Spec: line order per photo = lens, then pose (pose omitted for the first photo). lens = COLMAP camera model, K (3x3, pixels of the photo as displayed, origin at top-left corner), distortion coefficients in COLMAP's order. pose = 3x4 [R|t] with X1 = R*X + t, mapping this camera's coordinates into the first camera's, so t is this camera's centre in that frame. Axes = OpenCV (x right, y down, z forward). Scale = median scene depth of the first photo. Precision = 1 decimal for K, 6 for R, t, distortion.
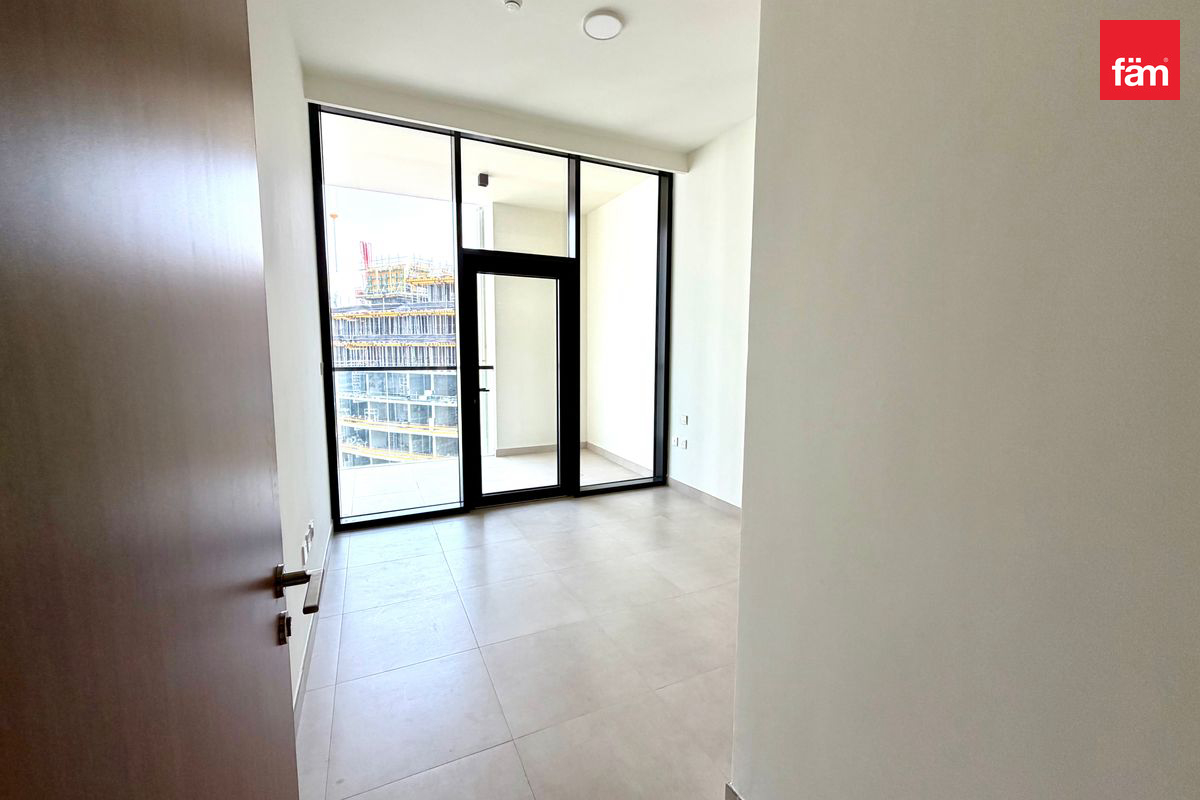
lens RADIAL K [[489.3, 0, 605.4], [0, 489.3, 400.3], [0, 0, 1]] dist [-0.000905, 0.001937]
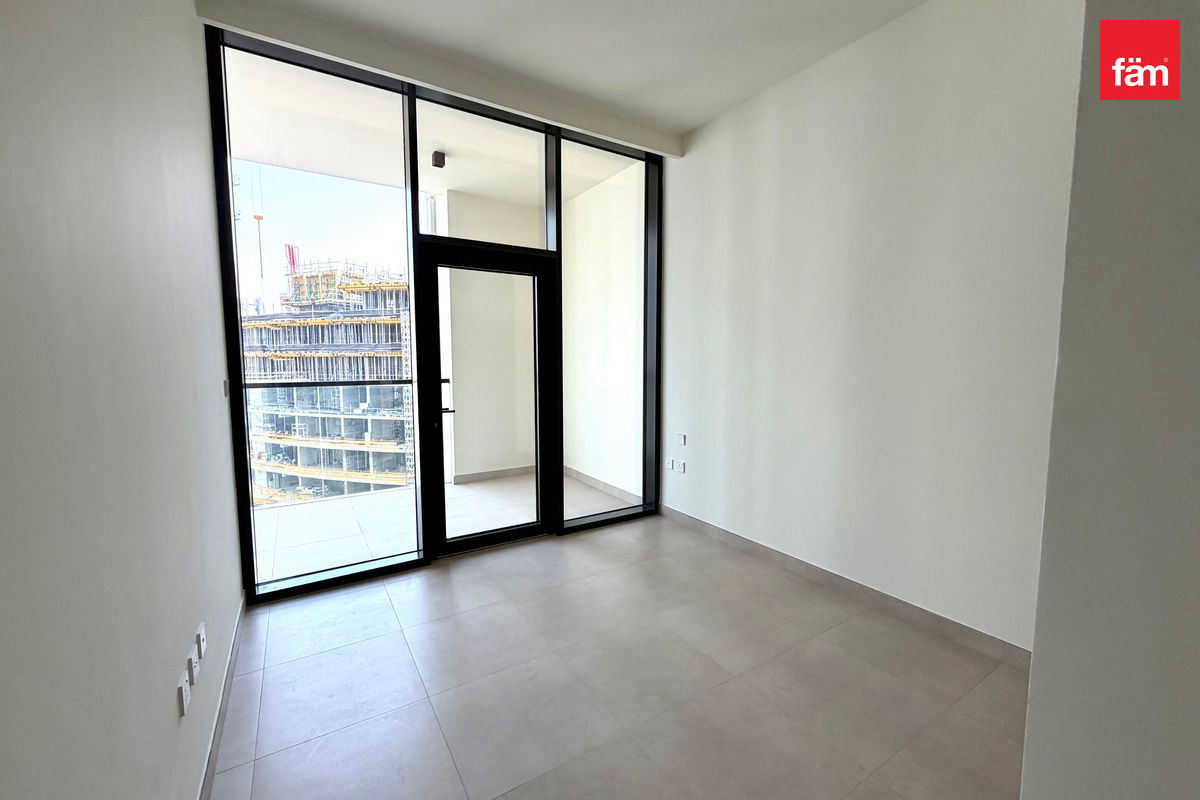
lens RADIAL K [[489.3, 0, 605.8], [0, 489.3, 401.4], [0, 0, 1]] dist [-0.000905, 0.001937]
pose [[0.993506, -0.014530, 0.112846, -0.071455], [0.016398, 0.999743, -0.015650, -0.017207], [-0.112590, 0.017398, 0.993489, 0.151217]]
